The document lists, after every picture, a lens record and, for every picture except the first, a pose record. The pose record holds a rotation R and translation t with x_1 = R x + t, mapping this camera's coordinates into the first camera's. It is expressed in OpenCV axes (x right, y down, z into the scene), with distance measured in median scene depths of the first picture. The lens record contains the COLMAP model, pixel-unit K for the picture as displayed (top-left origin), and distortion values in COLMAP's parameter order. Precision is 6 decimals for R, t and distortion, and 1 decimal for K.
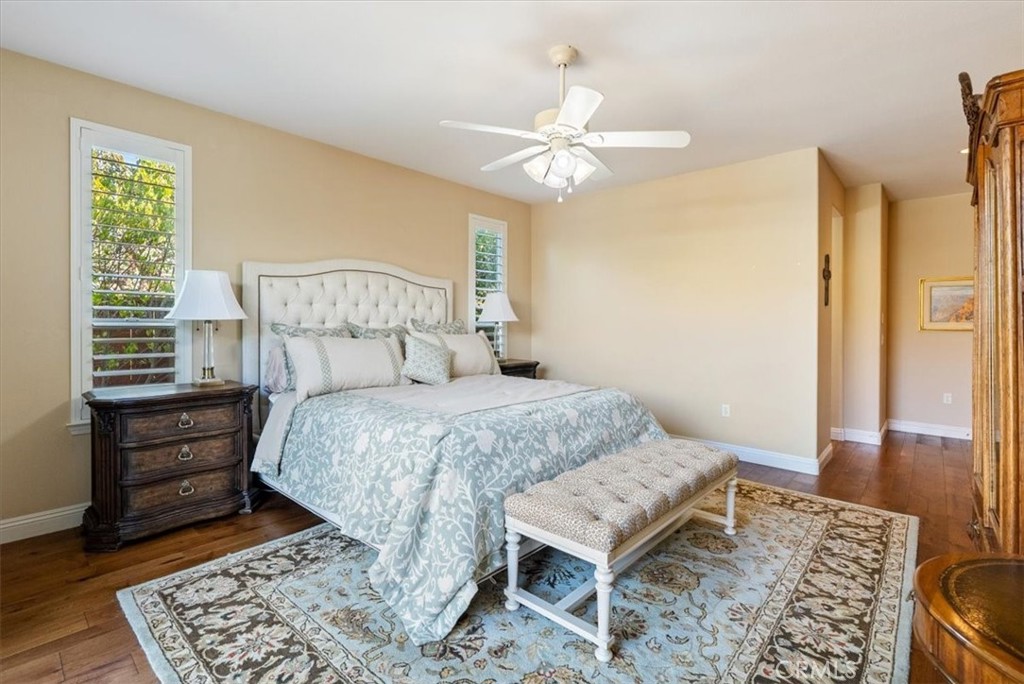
lens RADIAL K [[472.5, 0, 511.6], [0, 472.5, 332.2], [0, 0, 1]] dist [-0.007512, 0.000497]
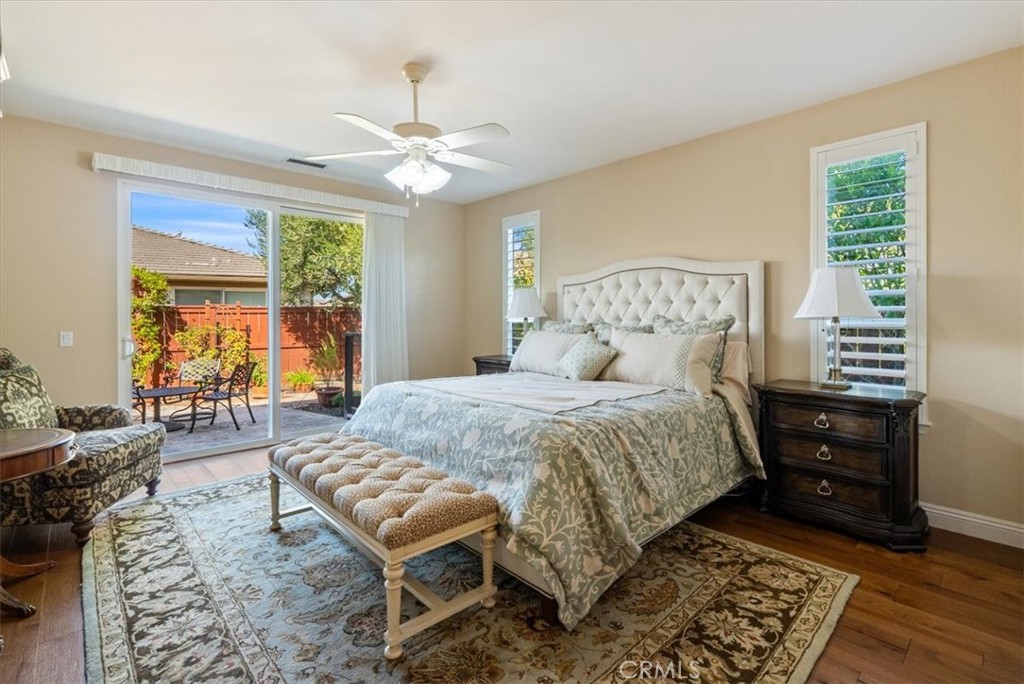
lens RADIAL K [[472.5, 0, 508.3], [0, 472.5, 318.0], [0, 0, 1]] dist [-0.007512, 0.000497]
pose [[-0.091502, -0.001365, -0.995804, 1.588801], [-0.027351, 0.999625, 0.001143, -0.035182], [0.995429, 0.027340, -0.091506, 1.775070]]
